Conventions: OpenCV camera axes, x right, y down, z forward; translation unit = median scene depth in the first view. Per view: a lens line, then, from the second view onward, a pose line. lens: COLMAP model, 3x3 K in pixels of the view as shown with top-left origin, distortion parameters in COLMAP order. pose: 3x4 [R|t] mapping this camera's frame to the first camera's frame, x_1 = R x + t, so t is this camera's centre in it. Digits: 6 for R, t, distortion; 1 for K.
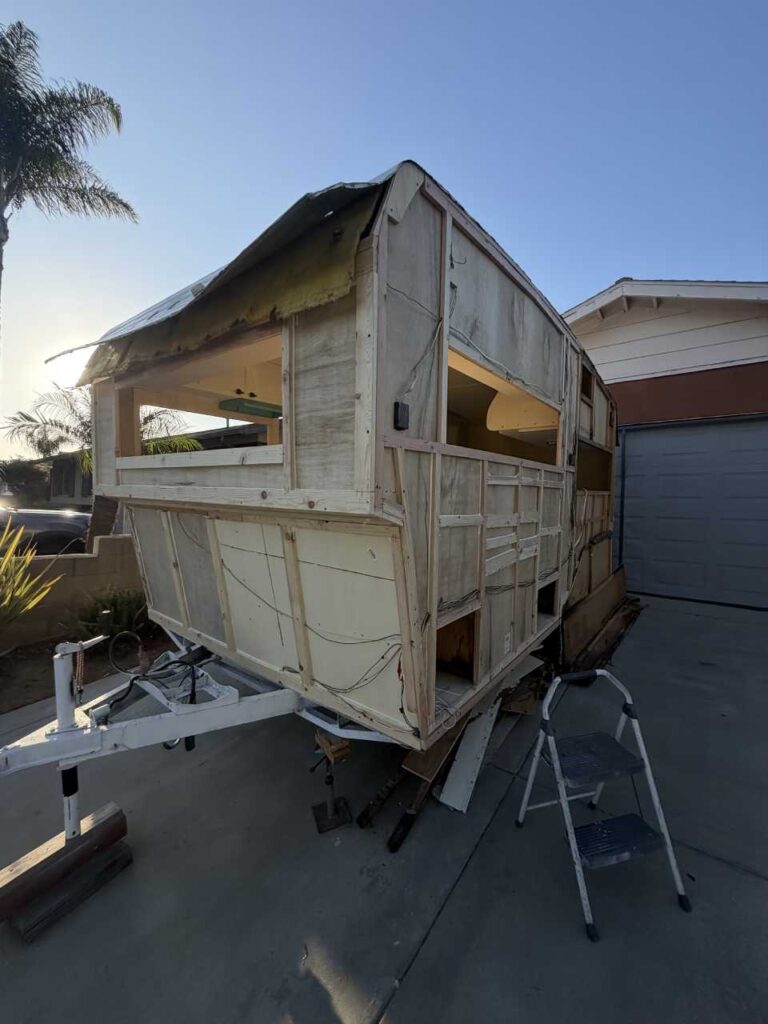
lens RADIAL K [[409.8, 0, 385.3], [0, 409.8, 509.8], [0, 0, 1]] dist [0.001689, 0.000383]
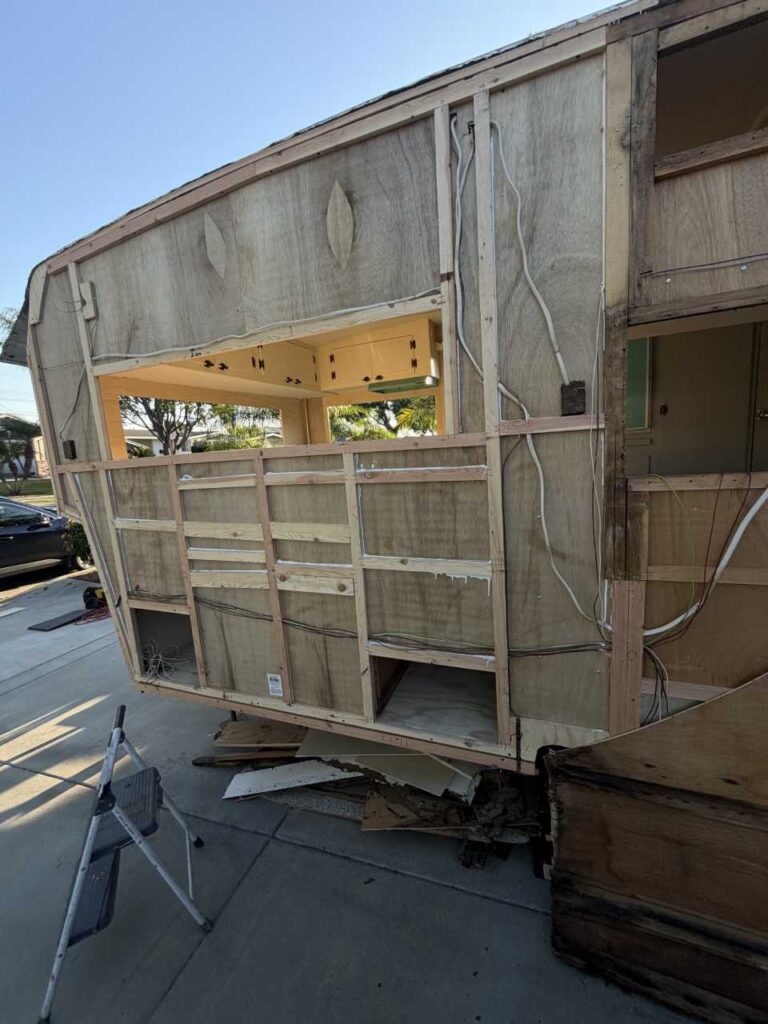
lens RADIAL K [[406.2, 0, 388.7], [0, 406.2, 507.6], [0, 0, 1]] dist [0.000512, 0.000579]
pose [[0.278149, 0.110350, -0.954178, 1.267329], [0.029370, 0.991937, 0.123278, -0.122466], [0.960089, -0.062314, 0.272666, 1.210998]]
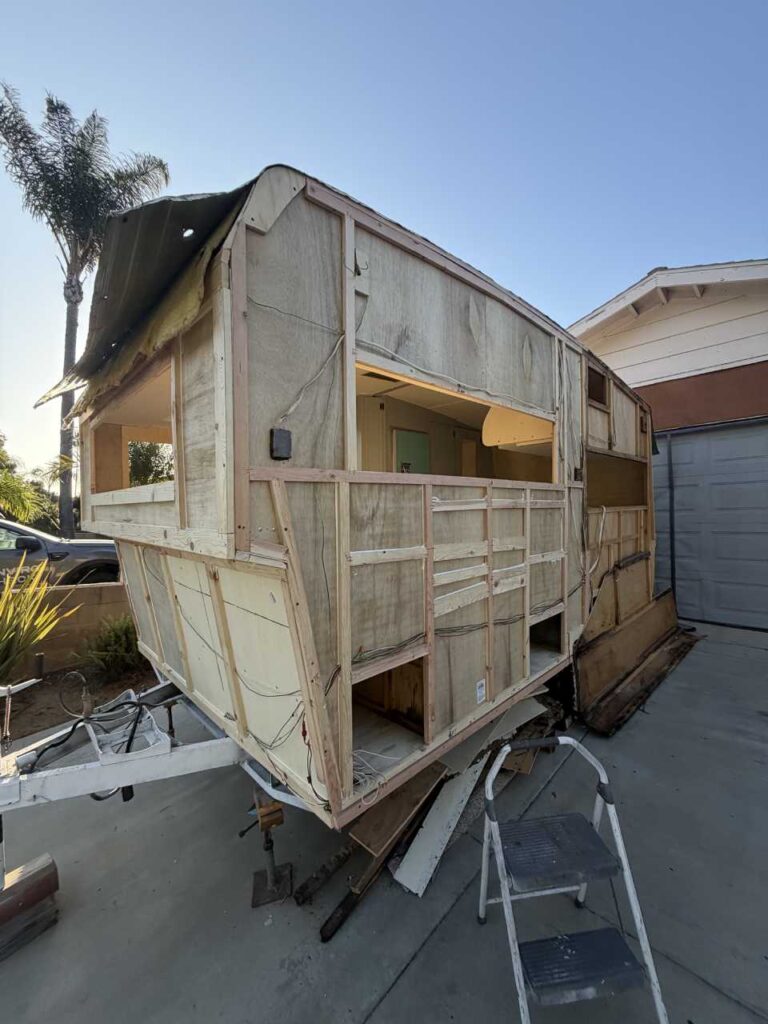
lens RADIAL K [[411.2, 0, 385.8], [0, 411.2, 509.8], [0, 0, 1]] dist [0.002386, -0.000184]
pose [[0.989958, -0.031645, -0.137773, 0.273784], [0.026038, 0.998765, -0.042316, -0.031726], [0.138942, 0.038304, 0.989560, 0.115311]]
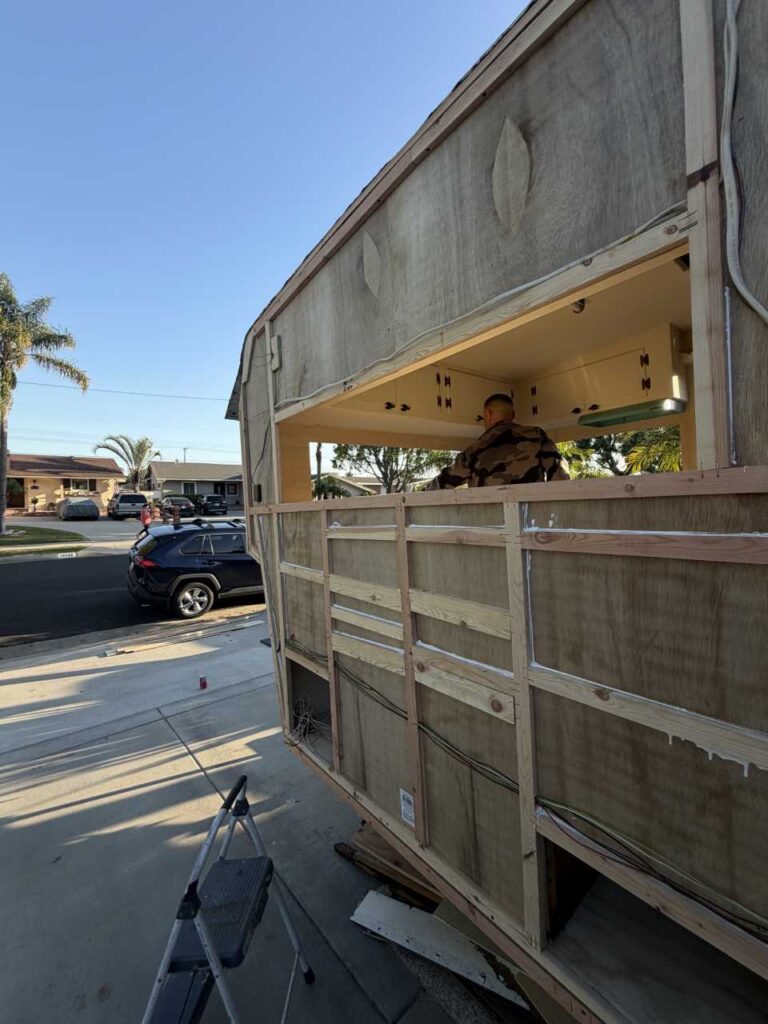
lens RADIAL K [[409.2, 0, 385.8], [0, 409.2, 507.3], [0, 0, 1]] dist [-0.001436, 0.000209]
pose [[-0.228153, 0.004587, -0.973614, 1.037286], [0.006699, 0.999973, 0.003141, -0.127911], [0.973602, -0.005806, -0.228178, 1.314517]]
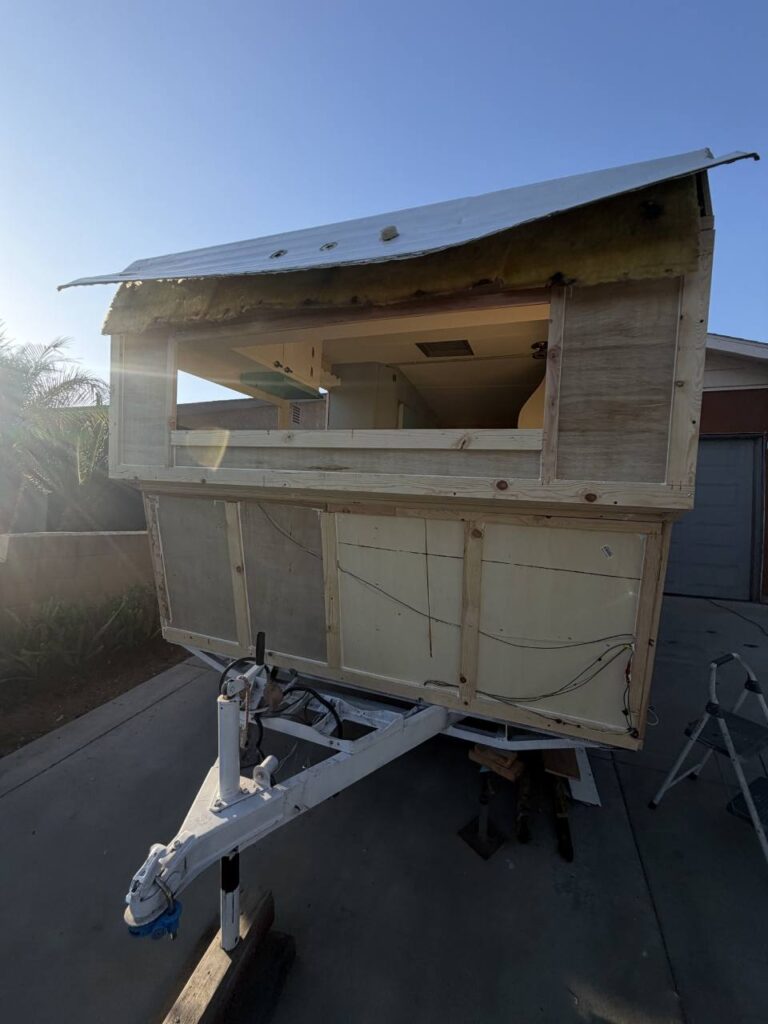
lens RADIAL K [[409.4, 0, 387.1], [0, 409.4, 509.9], [0, 0, 1]] dist [0.000485, 0.000185]
pose [[0.952444, 0.020321, 0.304035, -0.652905], [-0.021266, 0.999774, -0.000203, 0.017795], [-0.303970, -0.006272, 0.952661, 0.203601]]
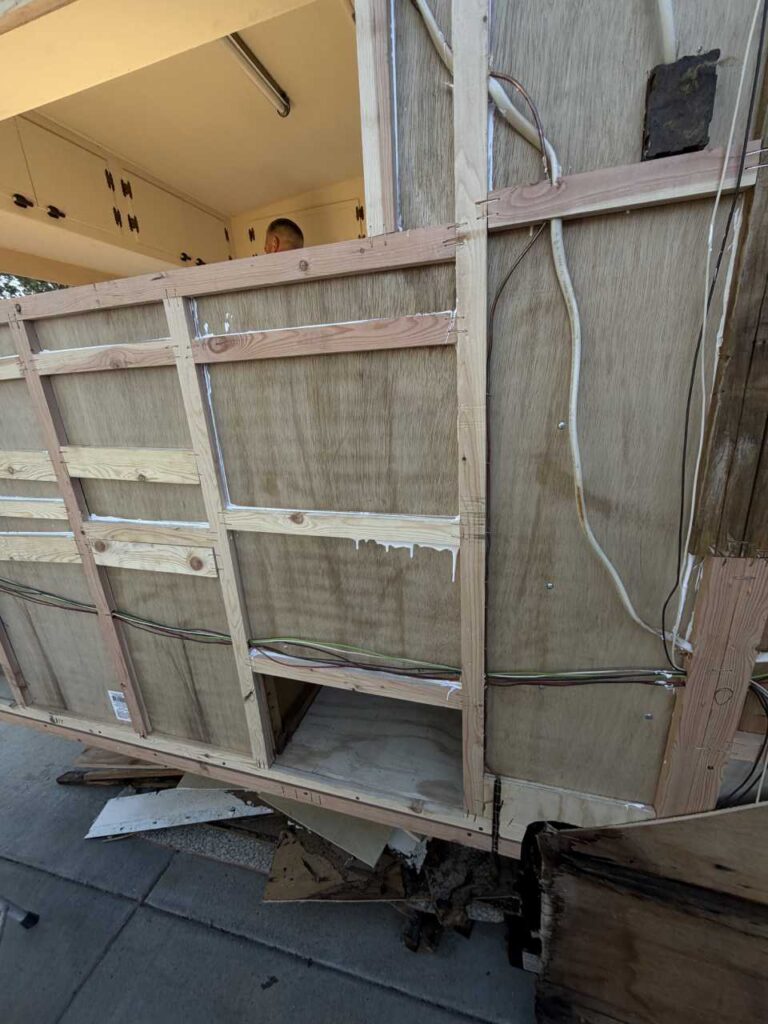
lens RADIAL K [[407.9, 0, 386.1], [0, 407.9, 509.6], [0, 0, 1]] dist [0.000364, 0.000274]
pose [[0.350317, 0.241997, -0.904829, 0.960720], [0.019789, 0.963918, 0.265462, -0.042507], [0.936422, -0.110902, 0.332888, 1.385373]]
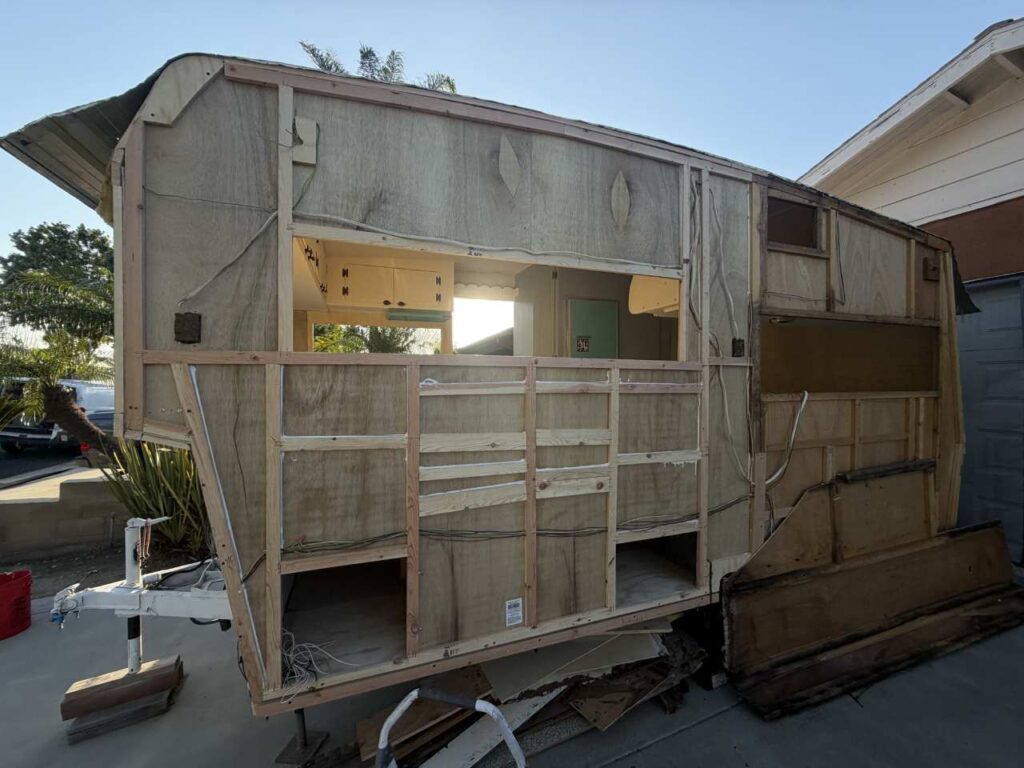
lens RADIAL K [[409.4, 0, 509.9], [0, 409.4, 384.7], [0, 0, 1]] dist [0.000485, 0.000185]
pose [[0.849893, -0.011548, -0.526829, 0.803764], [-0.012390, 0.999046, -0.041887, -0.053165], [0.526810, 0.042126, 0.848939, 0.438394]]
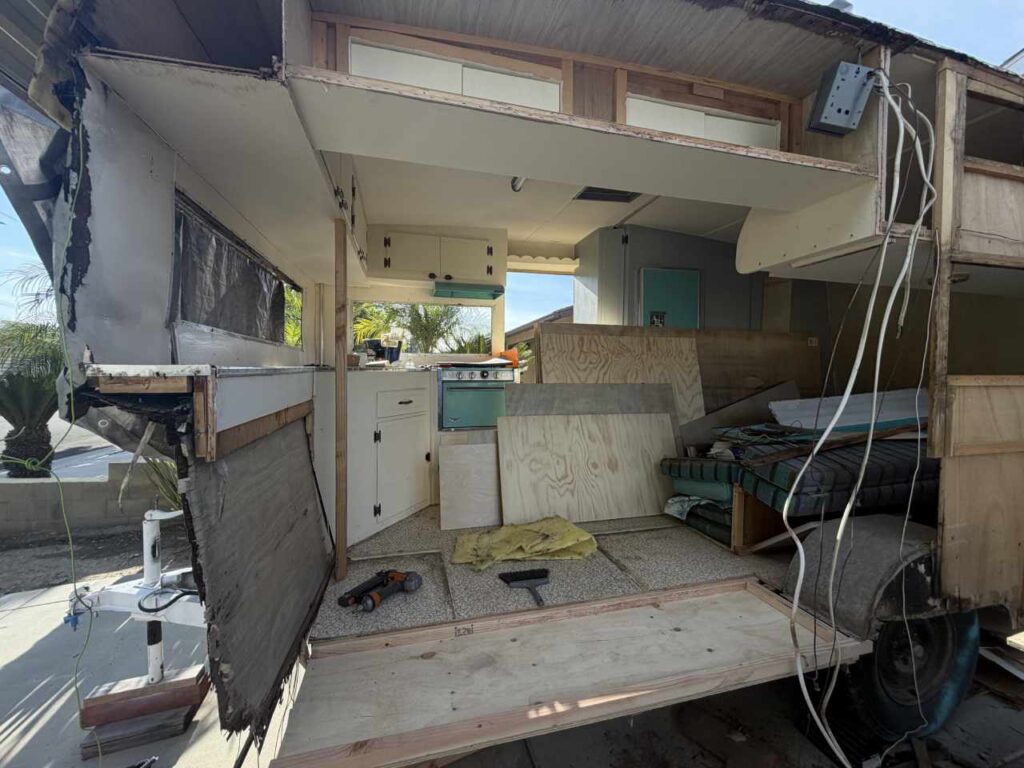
lens RADIAL K [[406.2, 0, 510.4], [0, 406.2, 383.6], [0, 0, 1]] dist [0.000512, 0.000579]
pose [[0.790020, 0.007144, -0.613040, 0.617822], [-0.024628, 0.999495, -0.020091, -0.030553], [0.612587, 0.030971, 0.789796, 0.609909]]
